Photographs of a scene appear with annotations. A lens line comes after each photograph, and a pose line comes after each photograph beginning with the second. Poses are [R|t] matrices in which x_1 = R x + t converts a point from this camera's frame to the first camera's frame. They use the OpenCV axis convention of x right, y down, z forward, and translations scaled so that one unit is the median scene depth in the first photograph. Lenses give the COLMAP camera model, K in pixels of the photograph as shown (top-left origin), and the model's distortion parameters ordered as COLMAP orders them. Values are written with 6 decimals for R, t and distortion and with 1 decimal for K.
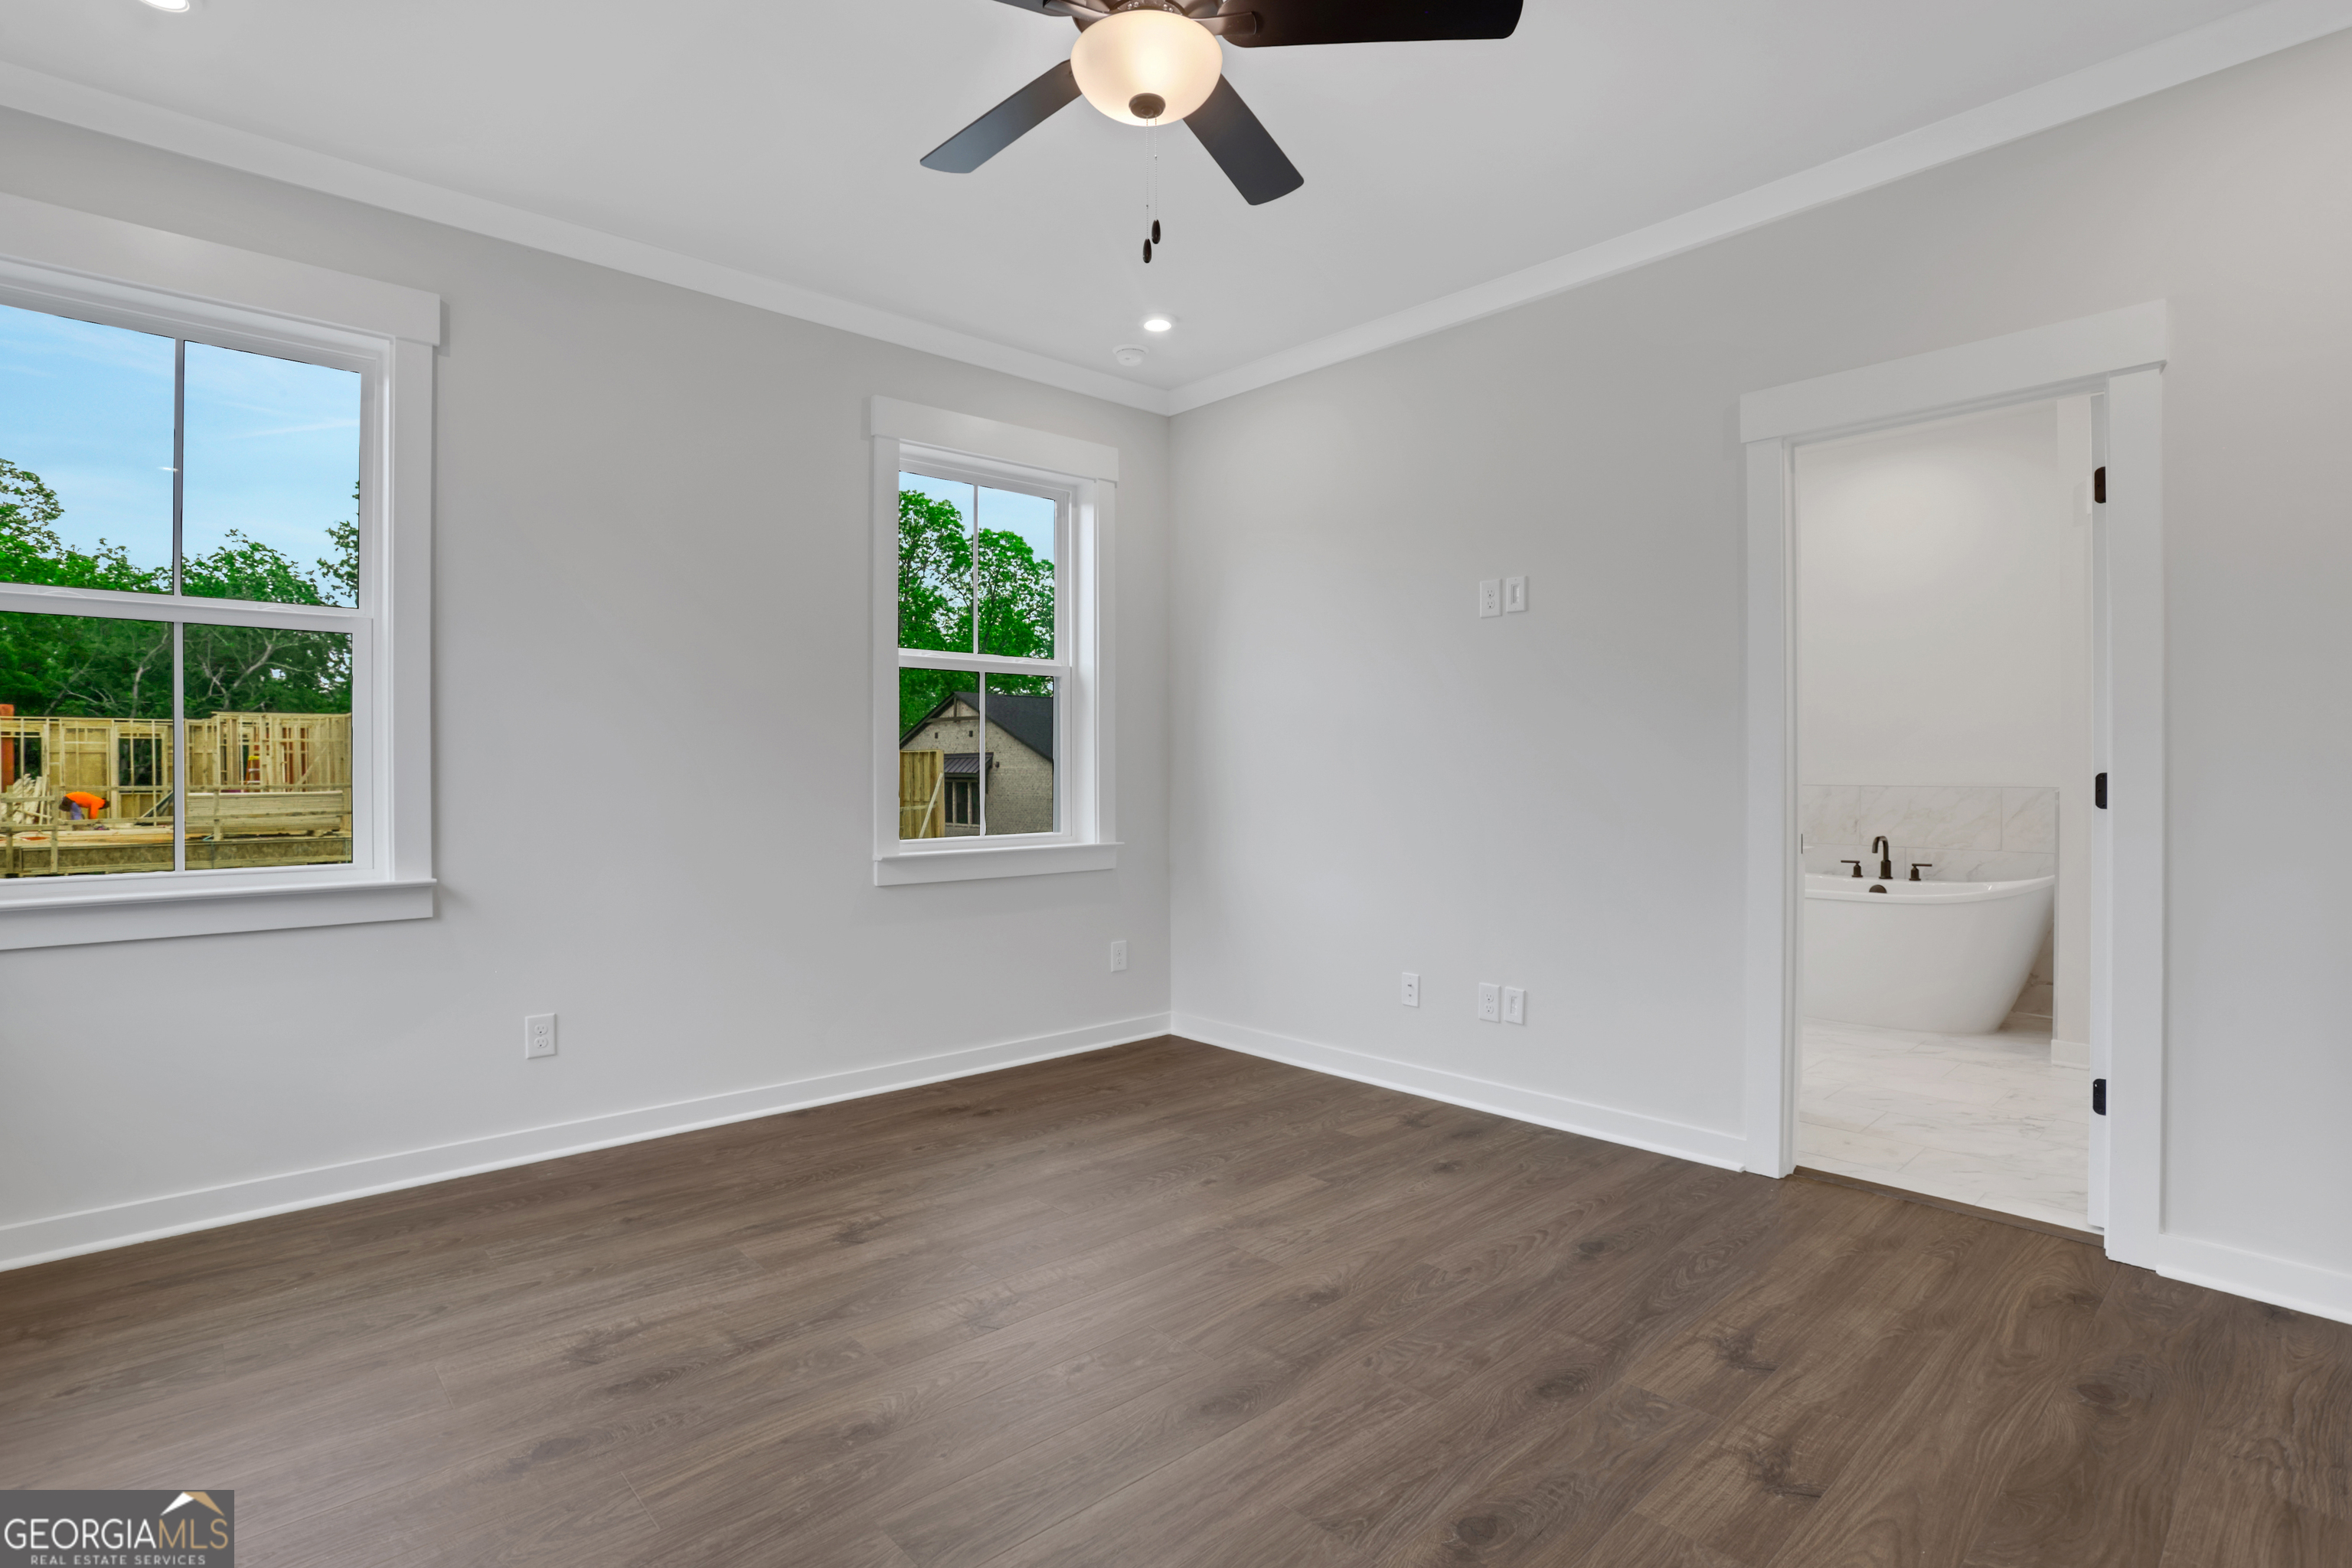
lens RADIAL K [[1139.2, 0, 1168.1], [0, 1139.2, 773.8], [0, 0, 1]] dist [-0.079595, 0.034329]
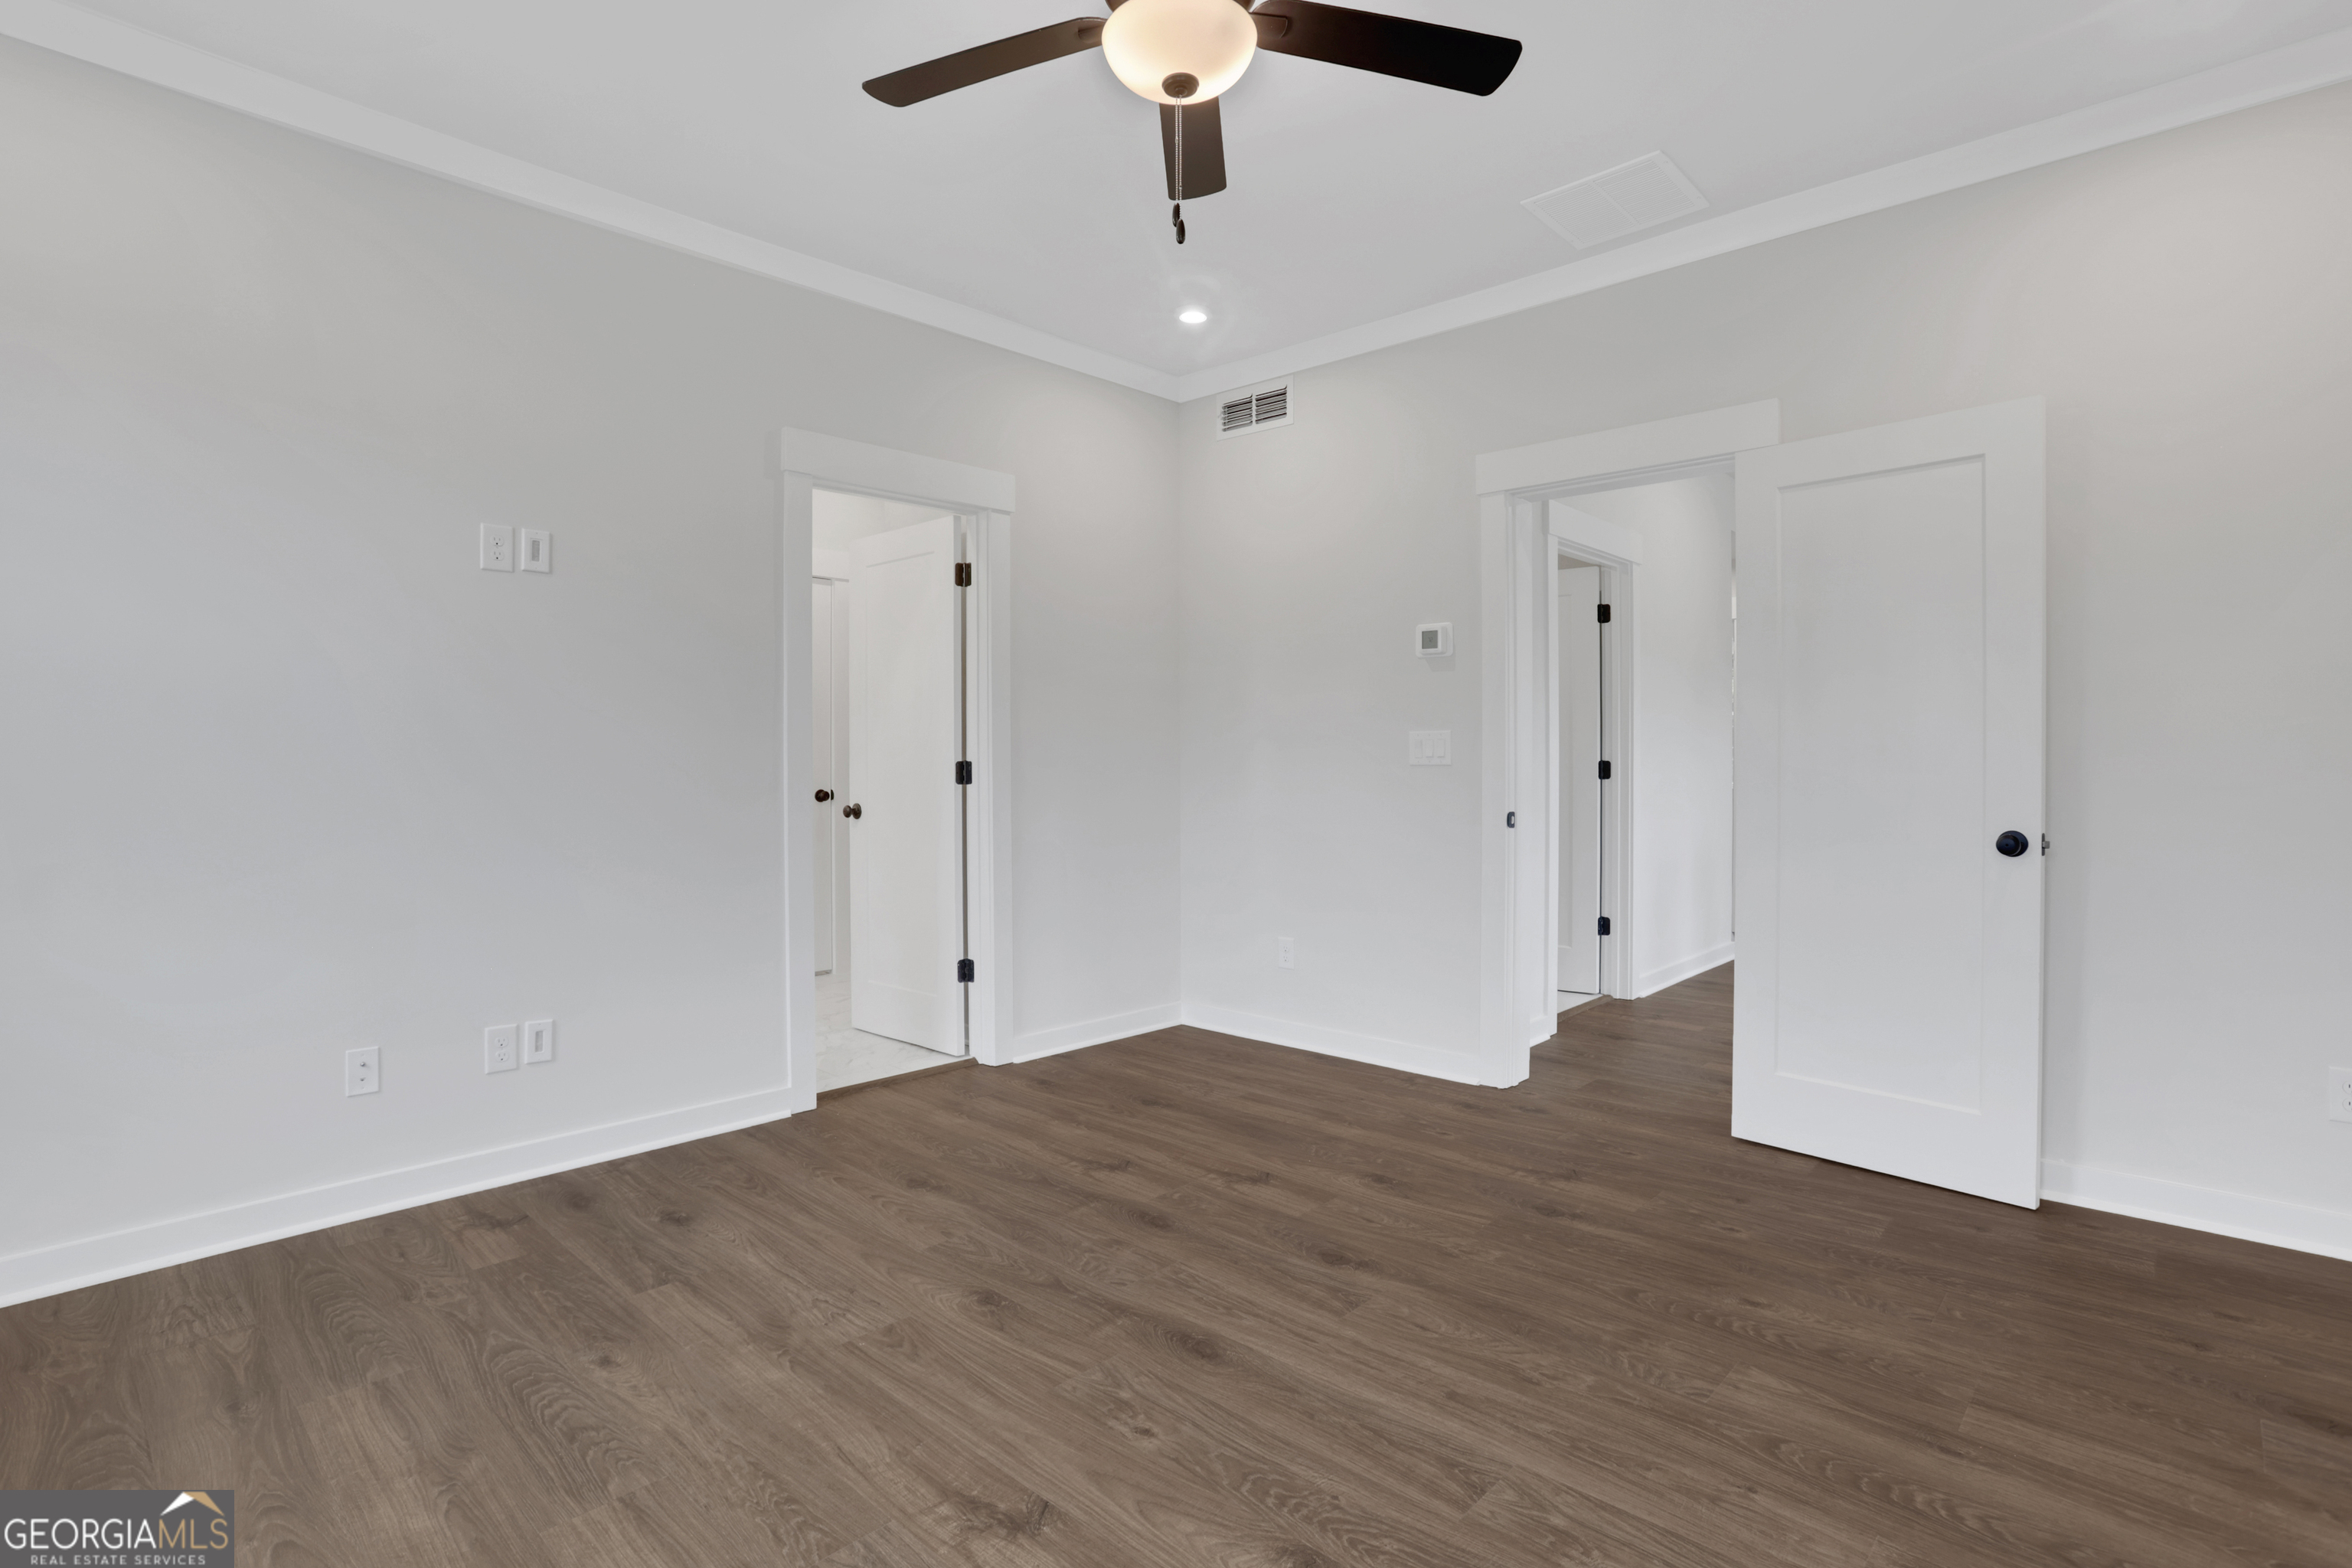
lens RADIAL K [[1139.2, 0, 1168.1], [0, 1139.2, 773.8], [0, 0, 1]] dist [-0.079595, 0.034329]
pose [[-0.066136, -0.013878, 0.997714, -0.772689], [0.009174, 0.999853, 0.014516, -0.002138], [-0.997768, 0.010113, -0.065999, 0.832365]]
